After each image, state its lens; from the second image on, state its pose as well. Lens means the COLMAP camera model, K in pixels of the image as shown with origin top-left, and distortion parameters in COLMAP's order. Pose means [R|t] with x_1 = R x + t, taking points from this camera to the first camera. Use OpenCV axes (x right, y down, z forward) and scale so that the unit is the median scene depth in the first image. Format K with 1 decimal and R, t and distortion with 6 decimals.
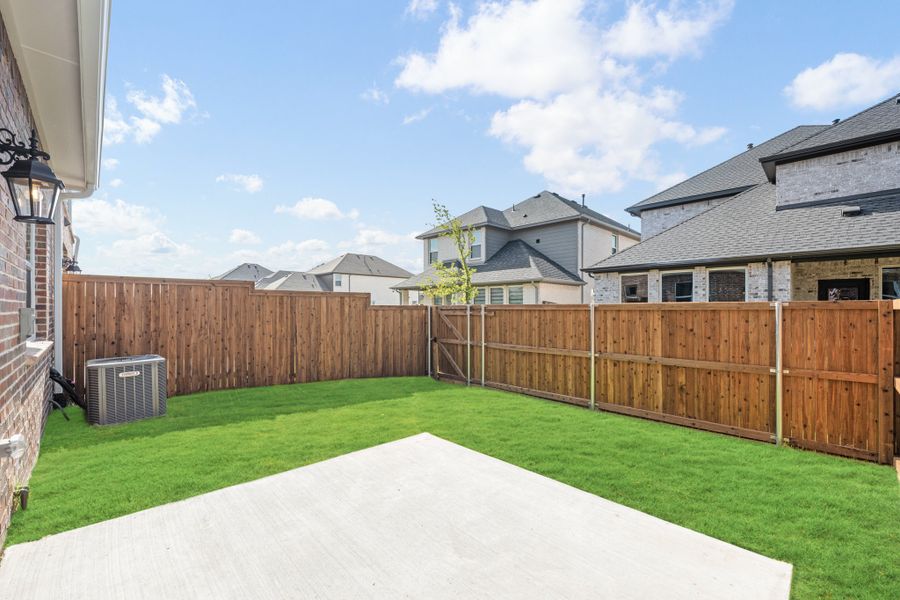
lens RADIAL K [[372.9, 0, 454.5], [0, 372.9, 306.8], [0, 0, 1]] dist [-0.000851, -0.000040]
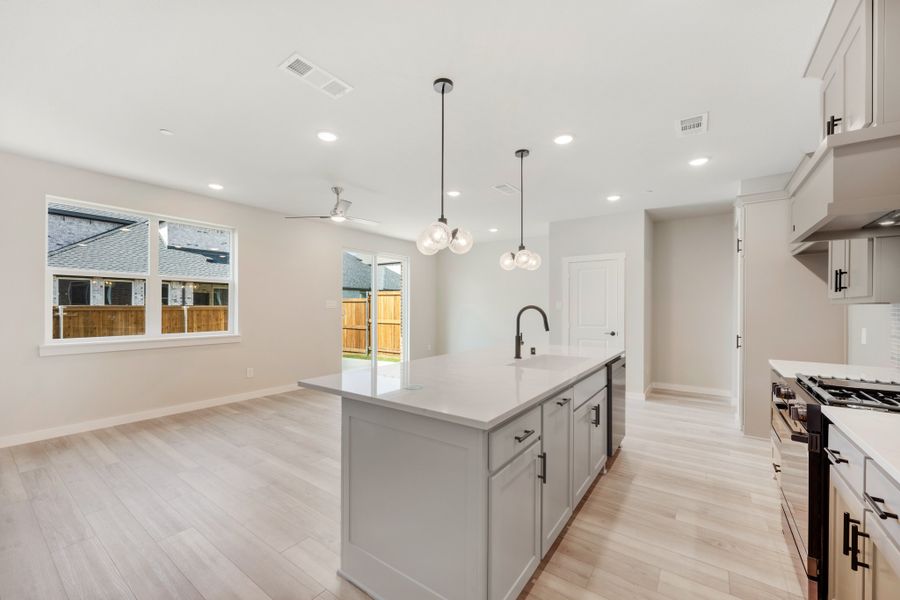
lens RADIAL K [[360.2, 0, 448.0], [0, 360.2, 306.7], [0, 0, 1]] dist [-0.000050, 0.000033]
pose [[-0.164647, 0.001610, 0.986351, -1.149482], [-0.003786, 0.999990, -0.002264, -0.006071], [-0.986345, -0.004107, -0.164639, 0.065916]]
